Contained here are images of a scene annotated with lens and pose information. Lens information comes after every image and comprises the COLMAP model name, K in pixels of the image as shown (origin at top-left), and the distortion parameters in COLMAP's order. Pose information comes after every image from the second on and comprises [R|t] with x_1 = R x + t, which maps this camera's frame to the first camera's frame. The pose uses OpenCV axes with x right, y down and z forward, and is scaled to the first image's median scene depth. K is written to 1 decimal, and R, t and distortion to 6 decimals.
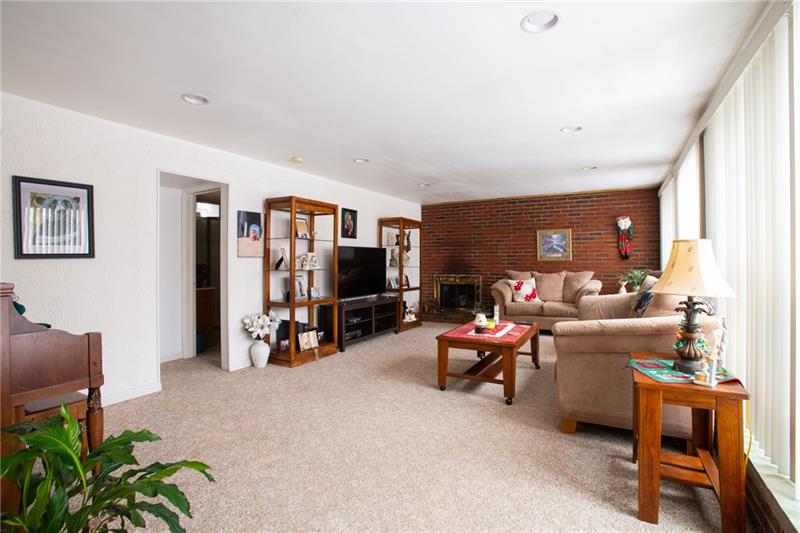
lens RADIAL K [[385.3, 0, 402.1], [0, 385.3, 261.6], [0, 0, 1]] dist [-0.042018, 0.004720]
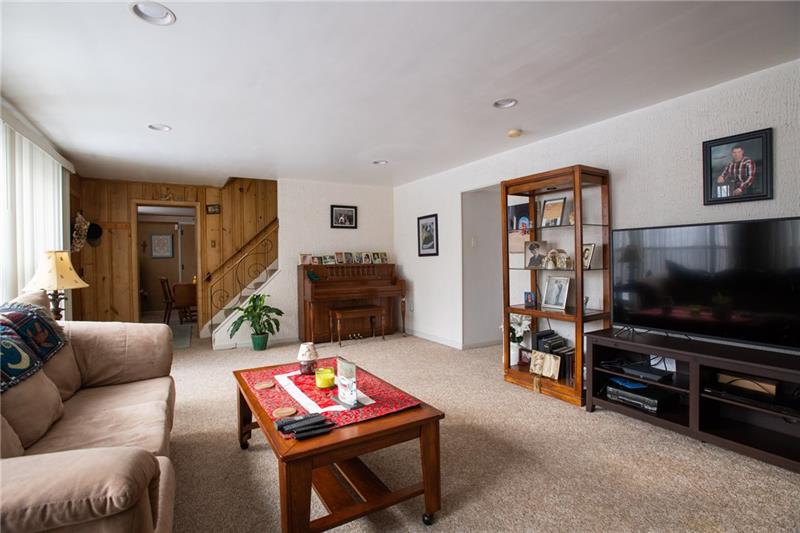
lens RADIAL K [[385.3, 0, 400.2], [0, 385.3, 263.2], [0, 0, 1]] dist [-0.042018, 0.004720]
pose [[-0.485854, 0.022644, -0.873746, 0.563682], [0.012605, 0.999742, 0.018900, -0.007254], [0.873949, -0.001831, -0.486015, 1.186591]]
